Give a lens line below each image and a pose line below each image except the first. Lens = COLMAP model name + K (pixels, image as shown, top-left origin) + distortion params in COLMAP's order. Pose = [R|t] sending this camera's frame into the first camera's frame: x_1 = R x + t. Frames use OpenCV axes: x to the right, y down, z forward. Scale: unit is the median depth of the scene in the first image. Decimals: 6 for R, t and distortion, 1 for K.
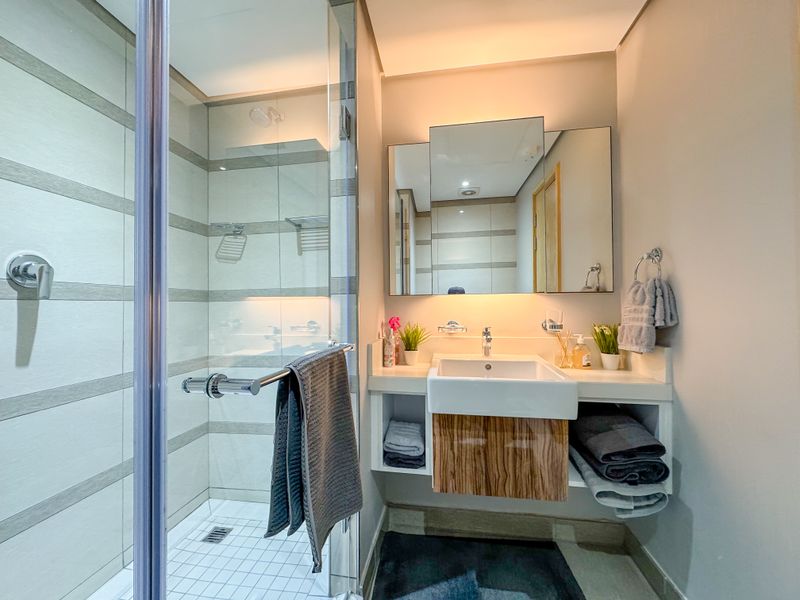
lens RADIAL K [[318.9, 0, 400.1], [0, 318.9, 299.3], [0, 0, 1]] dist [0.008977, -0.000056]
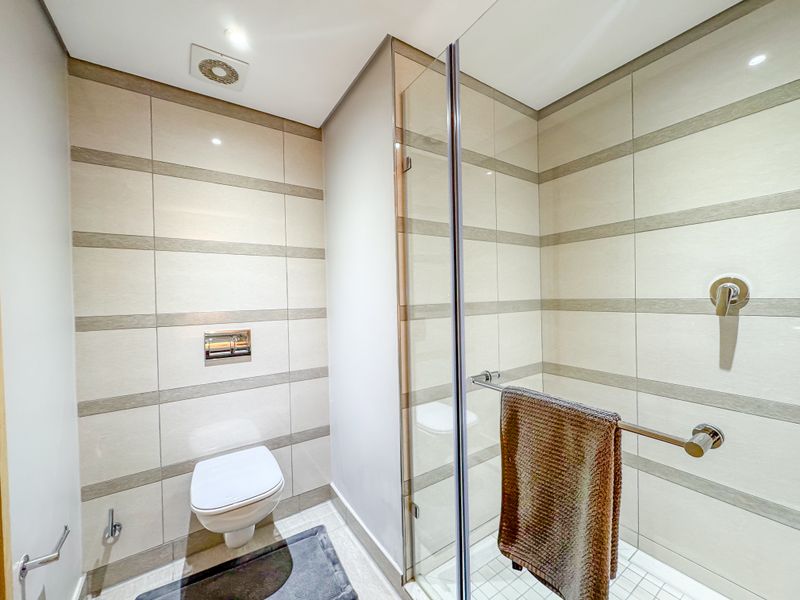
lens RADIAL K [[318.9, 0, 400.1], [0, 318.9, 299.3], [0, 0, 1]] dist [0.008977, -0.000056]
pose [[-0.735263, 0.029084, -0.677157, 0.541826], [0.036545, 0.999327, 0.003241, -0.103949], [0.676795, -0.022364, -0.735831, 1.047244]]
